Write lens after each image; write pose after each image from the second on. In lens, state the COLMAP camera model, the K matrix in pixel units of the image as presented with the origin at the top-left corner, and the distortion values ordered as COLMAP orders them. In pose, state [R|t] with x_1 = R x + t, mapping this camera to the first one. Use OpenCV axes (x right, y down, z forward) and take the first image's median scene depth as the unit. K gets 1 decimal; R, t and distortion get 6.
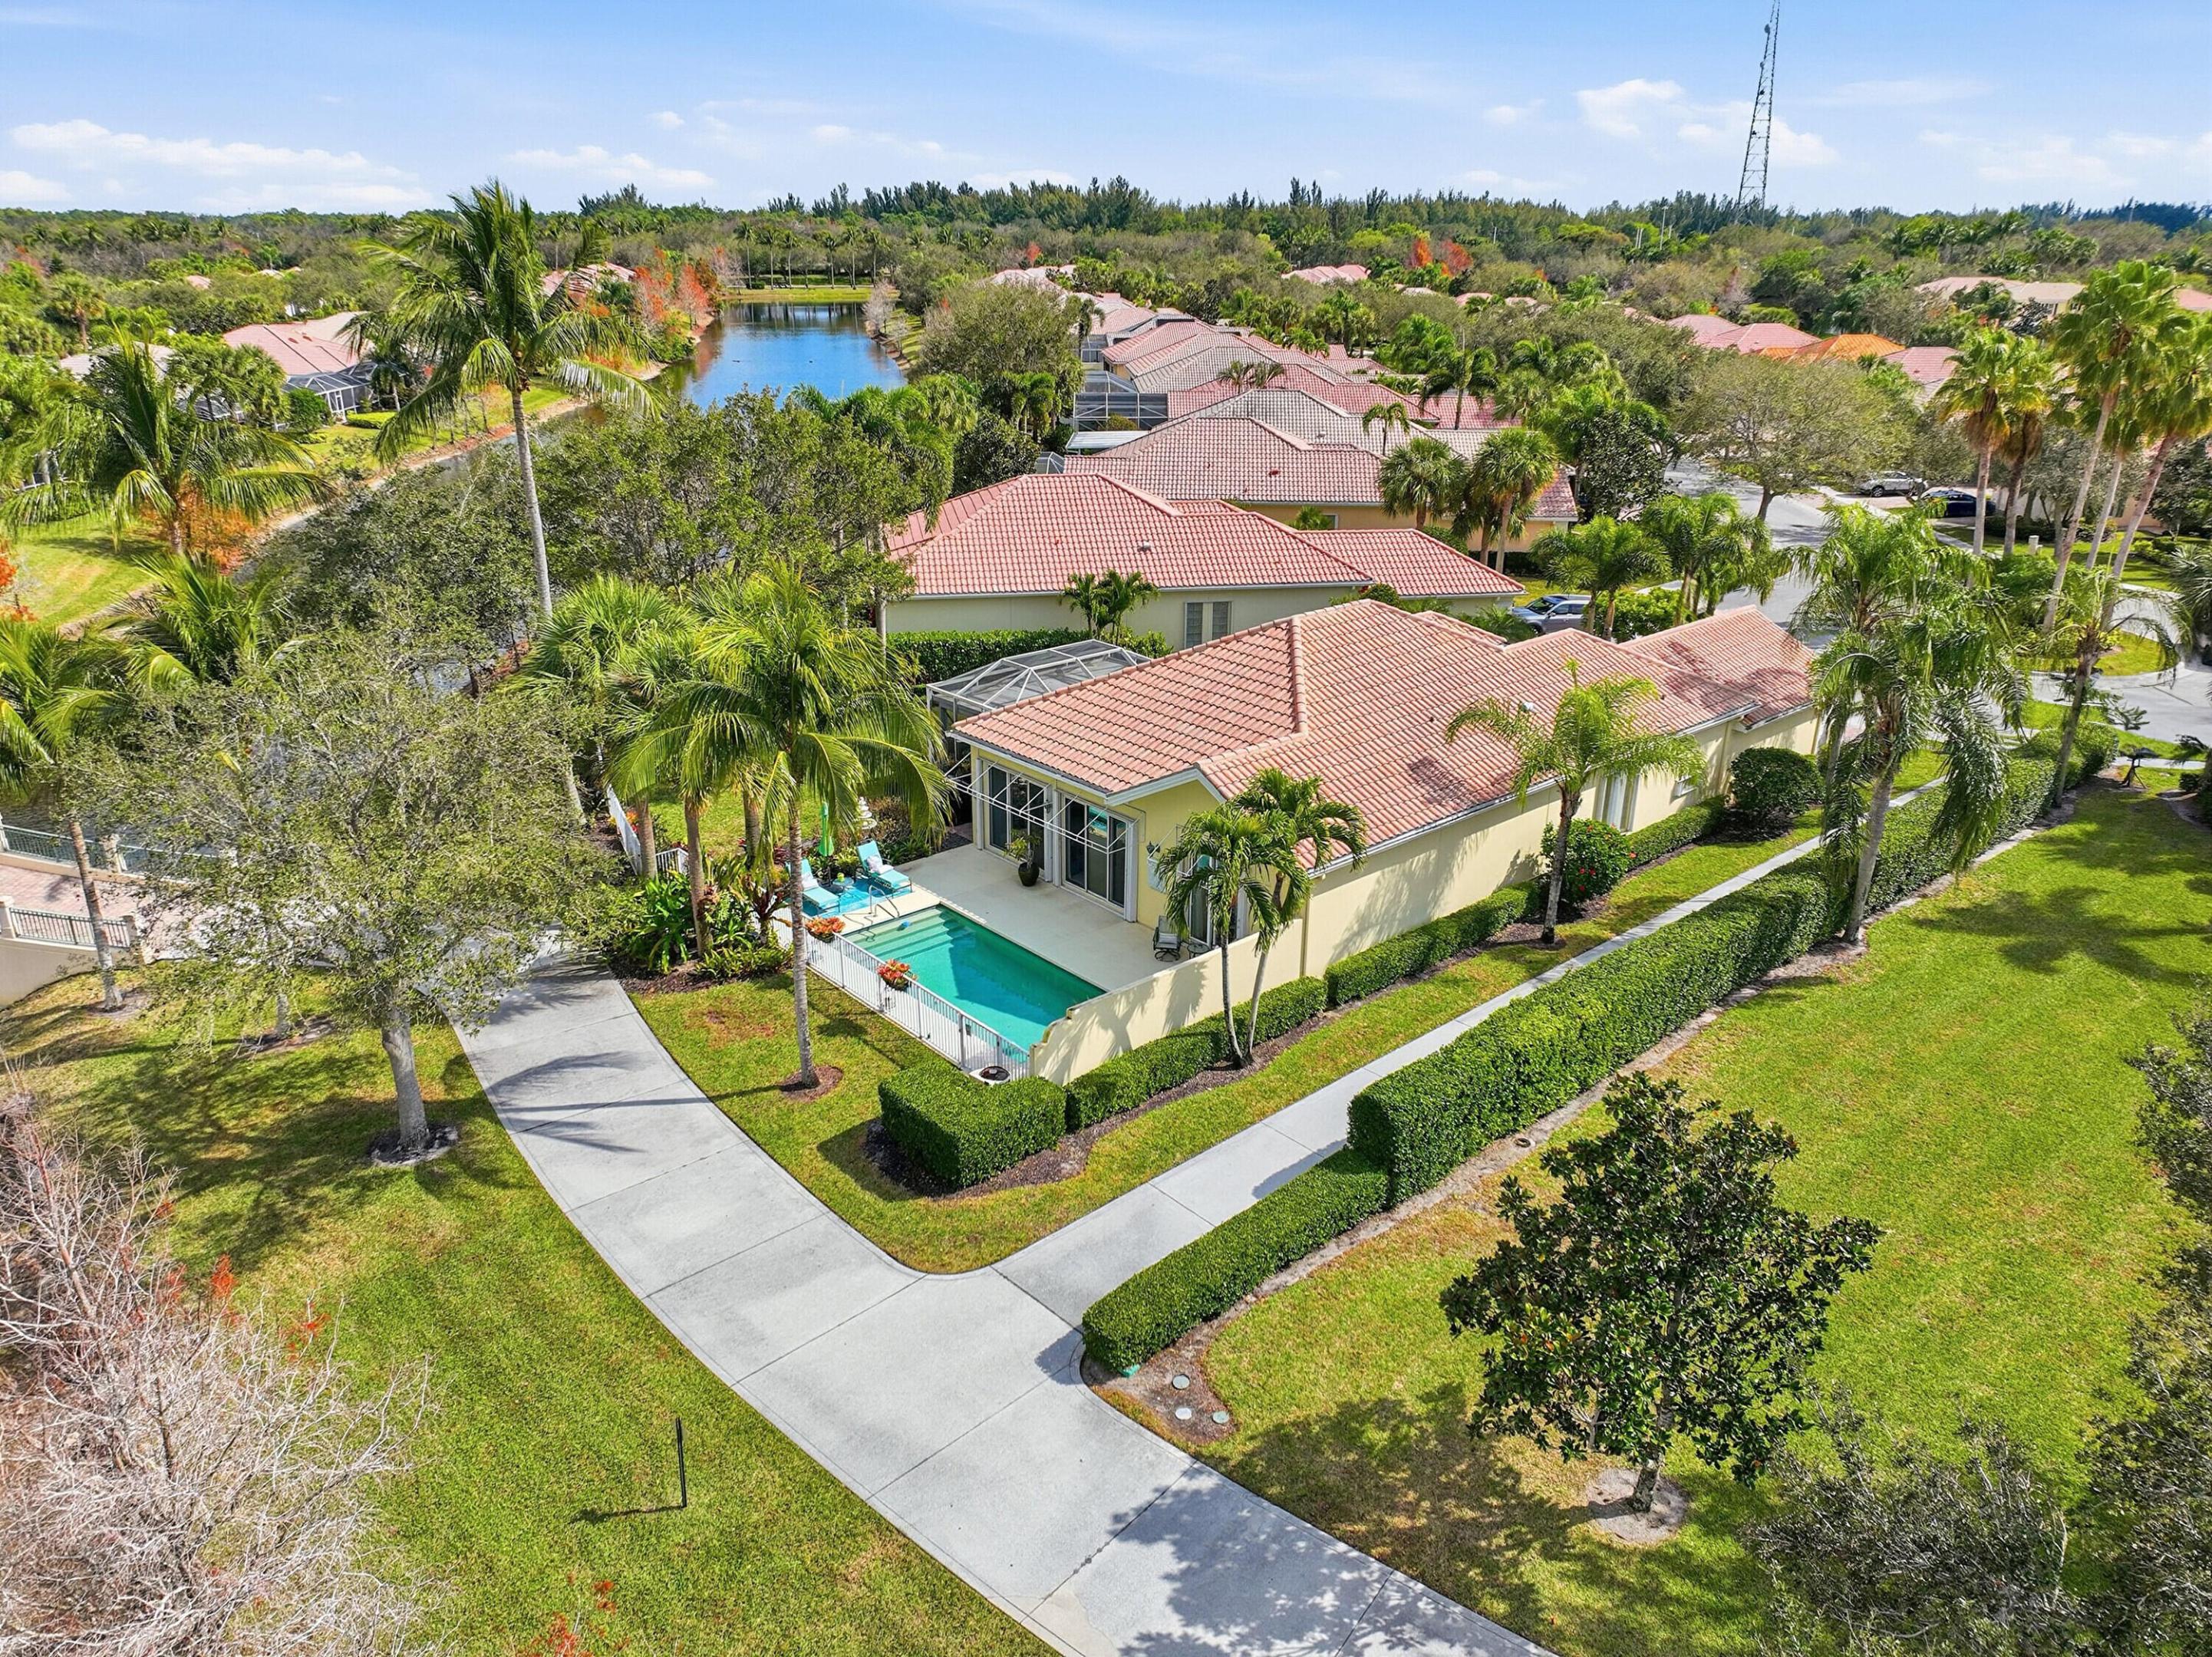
lens RADIAL K [[1588.9, 0, 1106.0], [0, 1588.9, 828.5], [0, 0, 1]] dist [-0.003856, -0.000736]
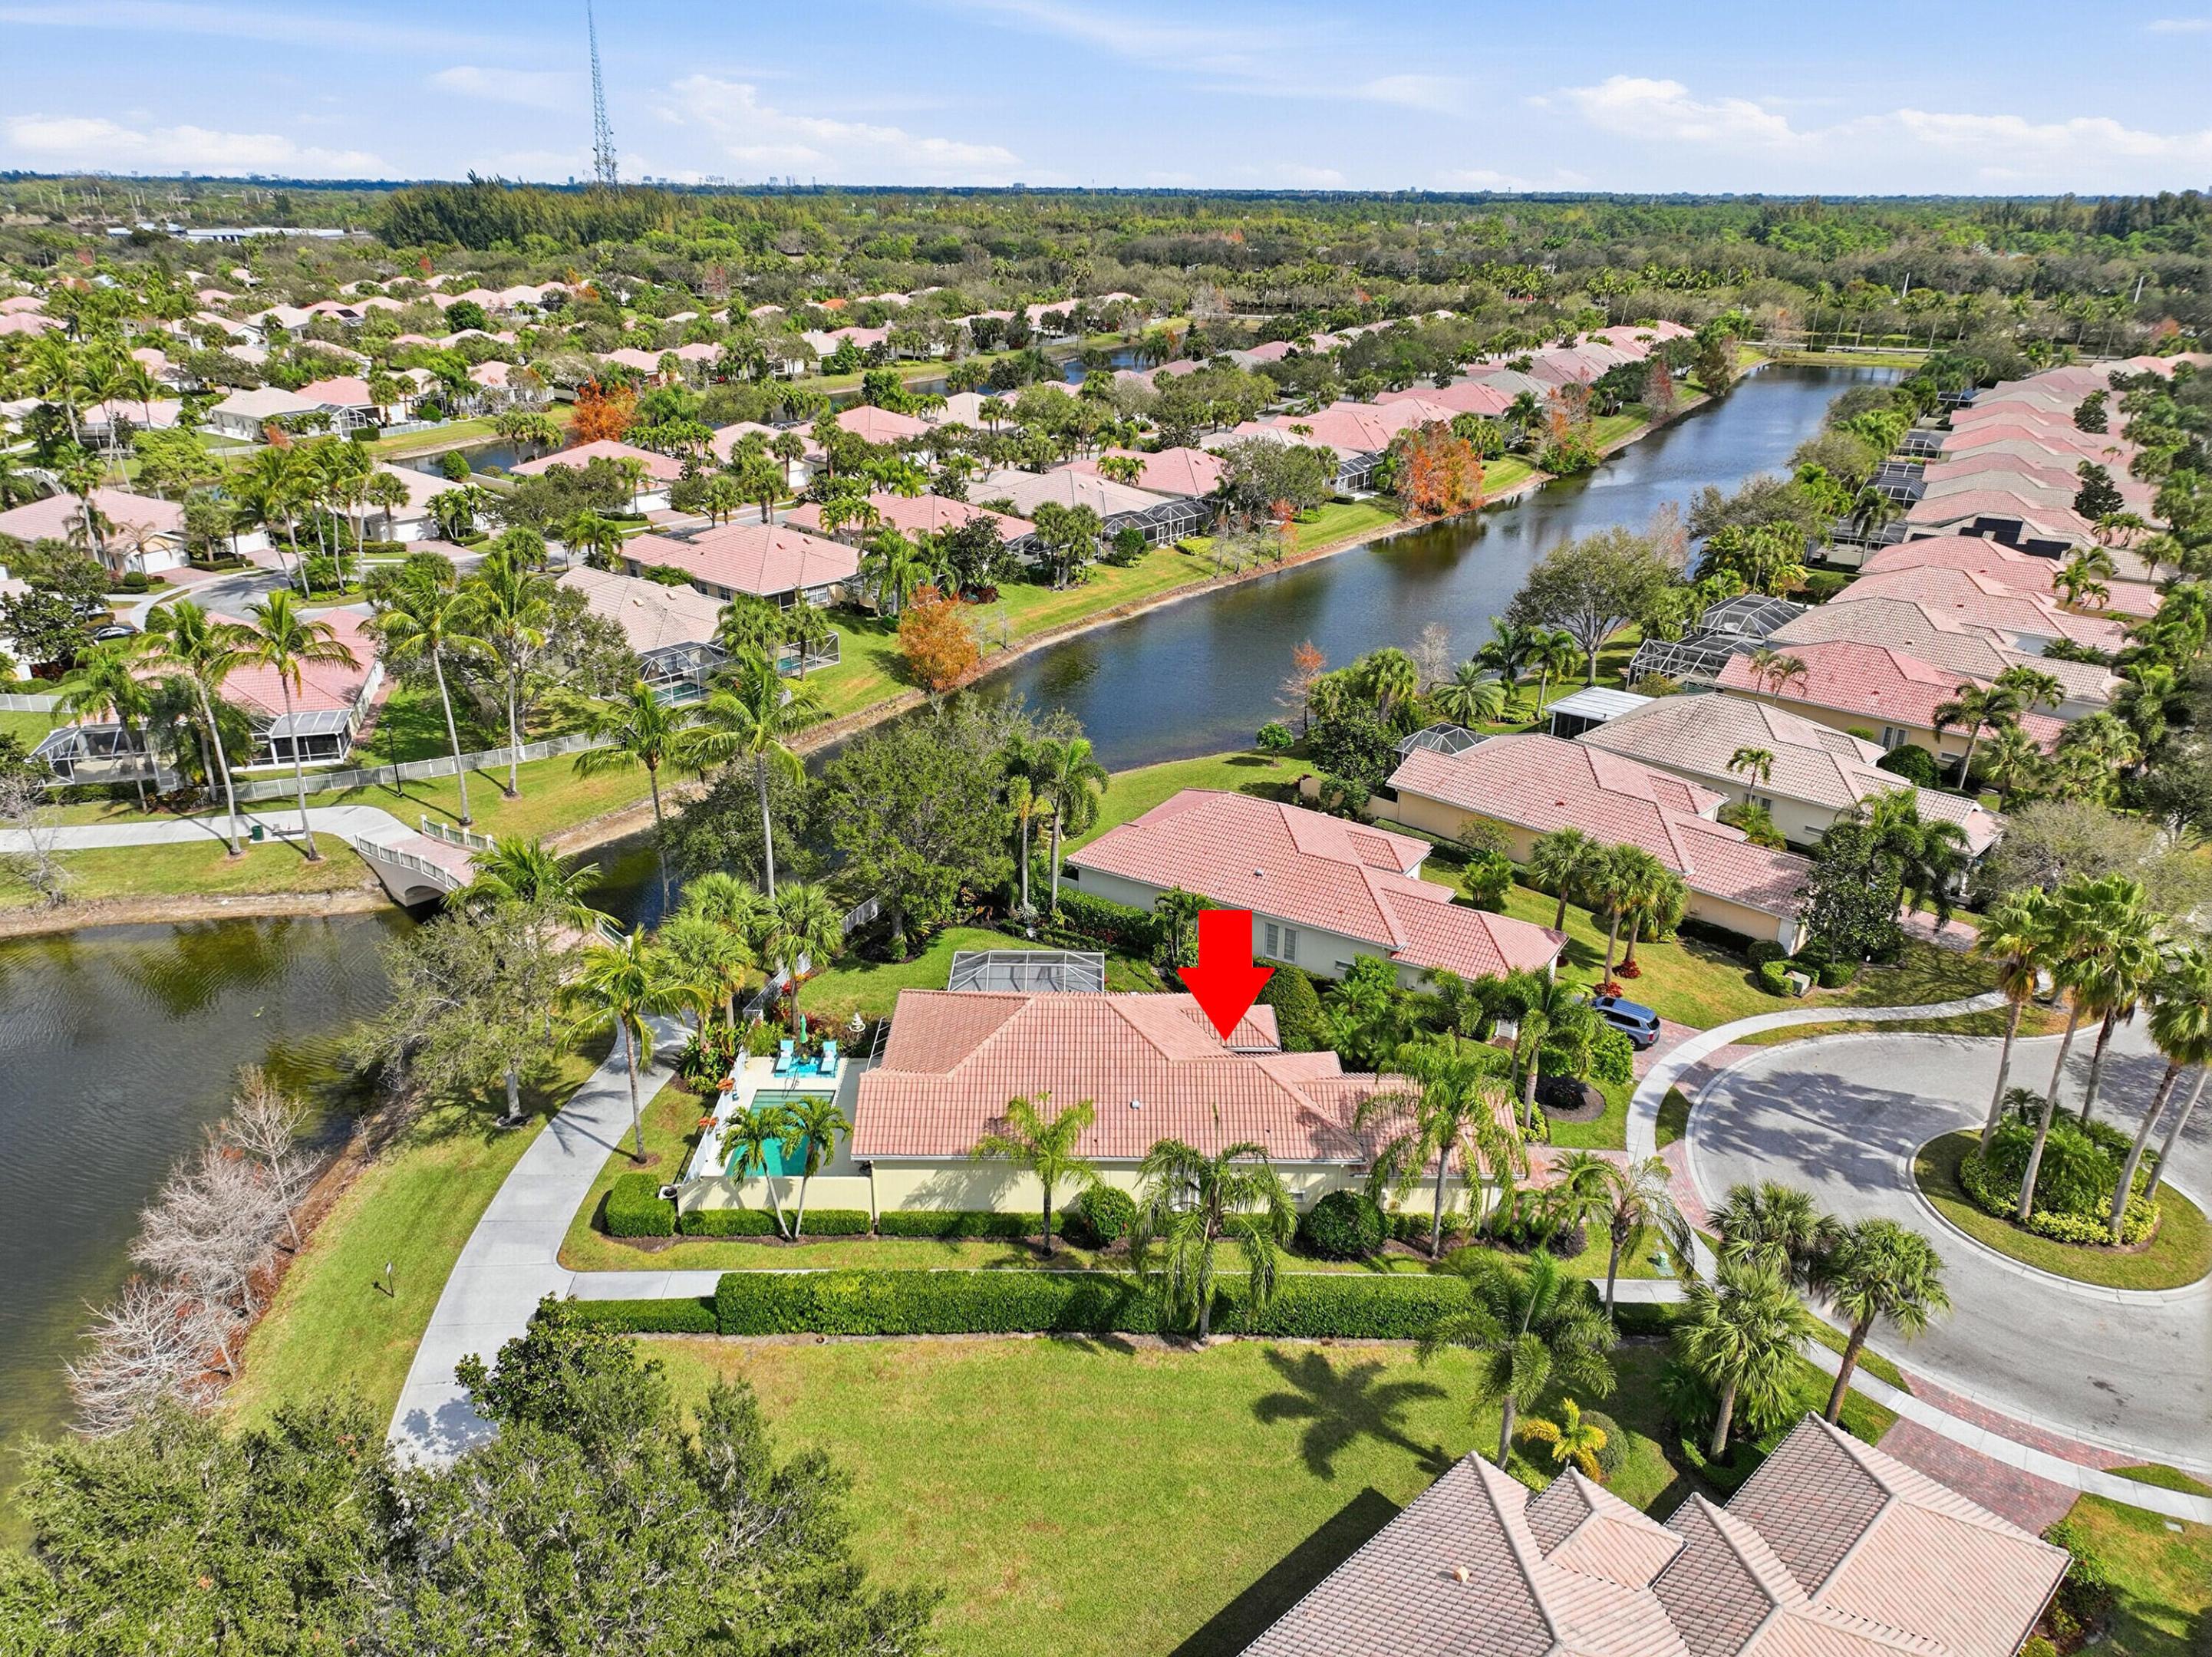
lens RADIAL K [[1539.2, 0, 1106.0], [0, 1539.2, 828.5], [0, 0, 1]] dist [0.007391, 0.004684]
pose [[0.746523, 0.260946, -0.612055, 1.214645], [-0.240942, 0.963474, 0.116895, -0.561311], [0.620202, 0.060205, 0.782128, -0.208403]]
